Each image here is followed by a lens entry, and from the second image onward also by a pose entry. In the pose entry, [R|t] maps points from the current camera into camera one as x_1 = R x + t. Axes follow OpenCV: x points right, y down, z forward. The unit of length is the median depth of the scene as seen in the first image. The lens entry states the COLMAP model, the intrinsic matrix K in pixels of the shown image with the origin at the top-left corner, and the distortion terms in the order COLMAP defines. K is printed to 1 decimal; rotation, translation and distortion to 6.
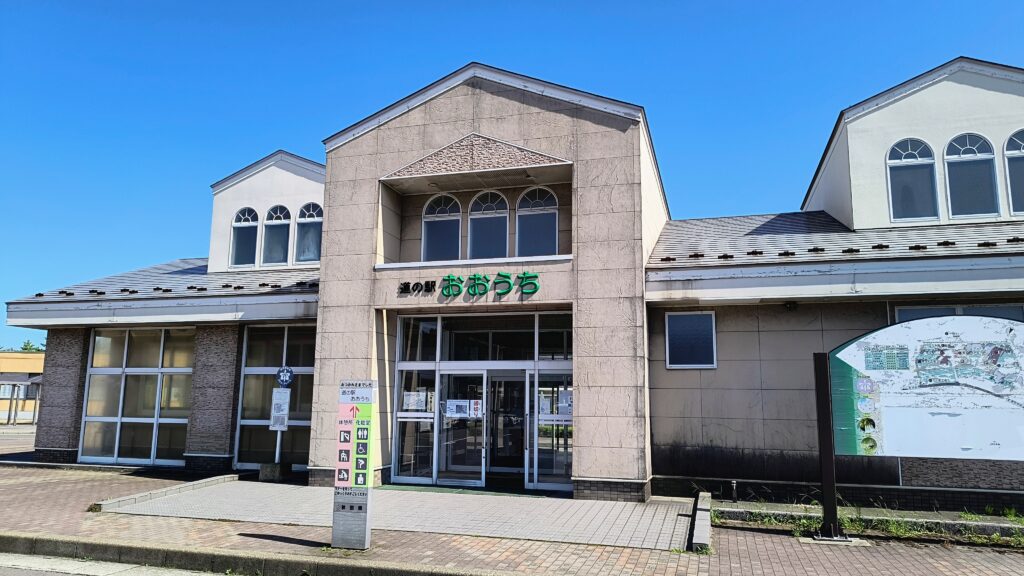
lens RADIAL K [[692.4, 0, 505.8], [0, 692.4, 285.6], [0, 0, 1]] dist [0.019247, -0.018261]
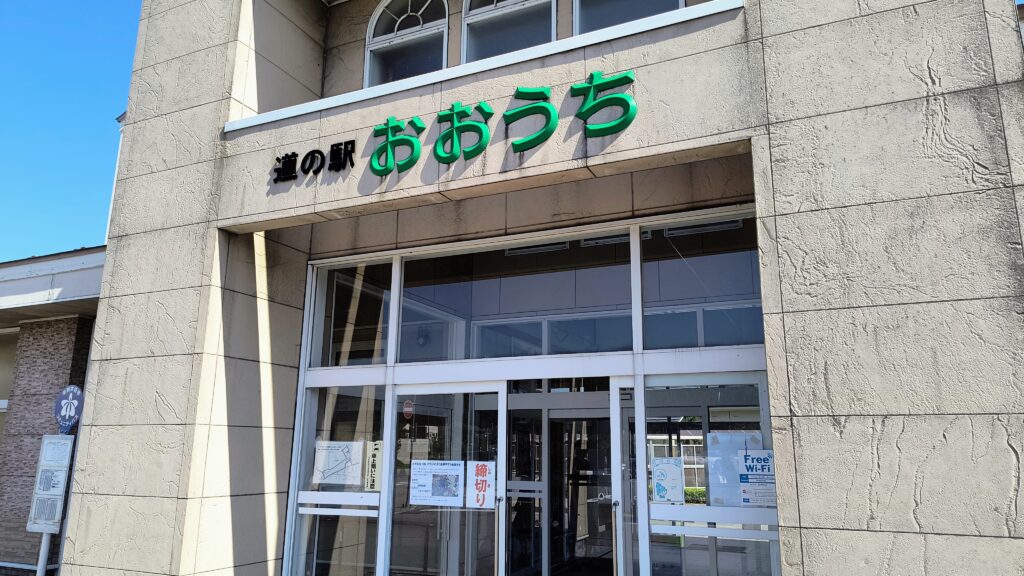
lens RADIAL K [[692.4, 0, 517.4], [0, 692.4, 297.2], [0, 0, 1]] dist [0.019247, -0.018261]
pose [[0.990996, -0.033057, -0.129747, 0.029974], [0.026102, 0.998149, -0.054938, 0.099796], [0.131323, 0.051057, 0.990024, 0.640913]]
